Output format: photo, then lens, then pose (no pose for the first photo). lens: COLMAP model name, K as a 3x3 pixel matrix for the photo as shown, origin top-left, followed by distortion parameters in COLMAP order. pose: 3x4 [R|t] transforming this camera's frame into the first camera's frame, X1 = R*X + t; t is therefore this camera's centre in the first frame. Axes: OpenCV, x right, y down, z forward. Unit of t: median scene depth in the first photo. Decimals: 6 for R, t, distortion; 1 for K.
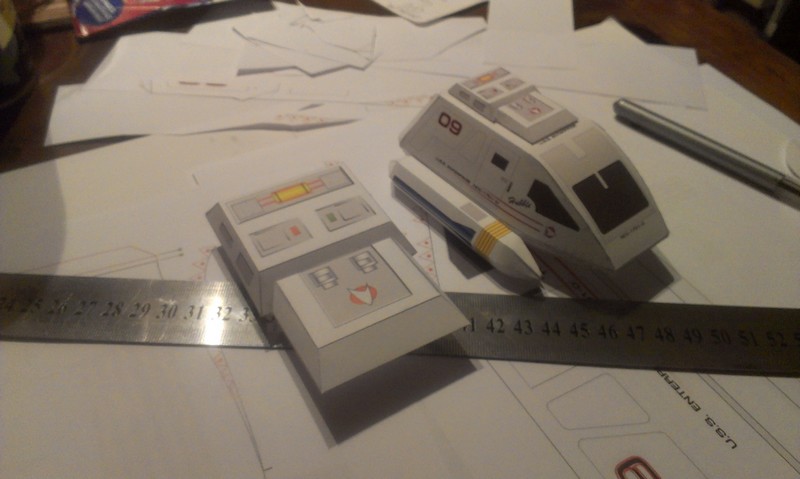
lens RADIAL K [[650.8, 0, 383.8], [0, 650.8, 228.7], [0, 0, 1]] dist [0.107022, -0.185957]
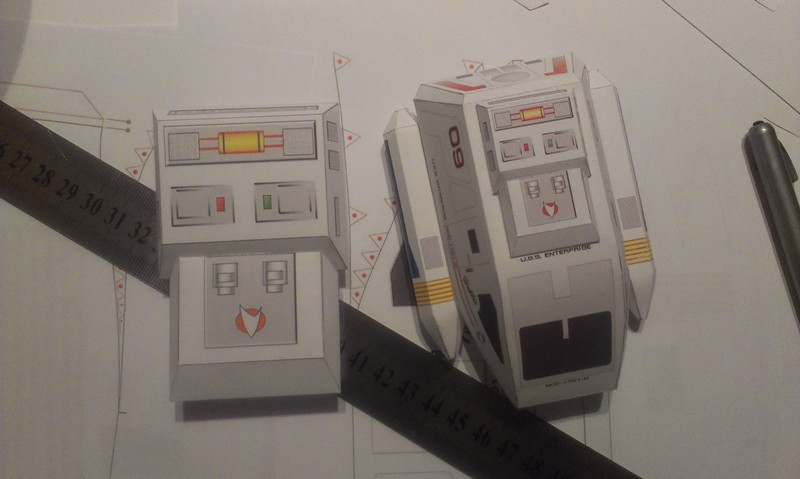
lens RADIAL K [[650.8, 0, 383.8], [0, 650.8, 228.7], [0, 0, 1]] dist [0.107022, -0.185957]
pose [[0.890705, 0.452475, -0.043722, 0.112181], [-0.308739, 0.672730, 0.672395, -0.631436], [0.333655, -0.585406, 0.738900, 0.402252]]
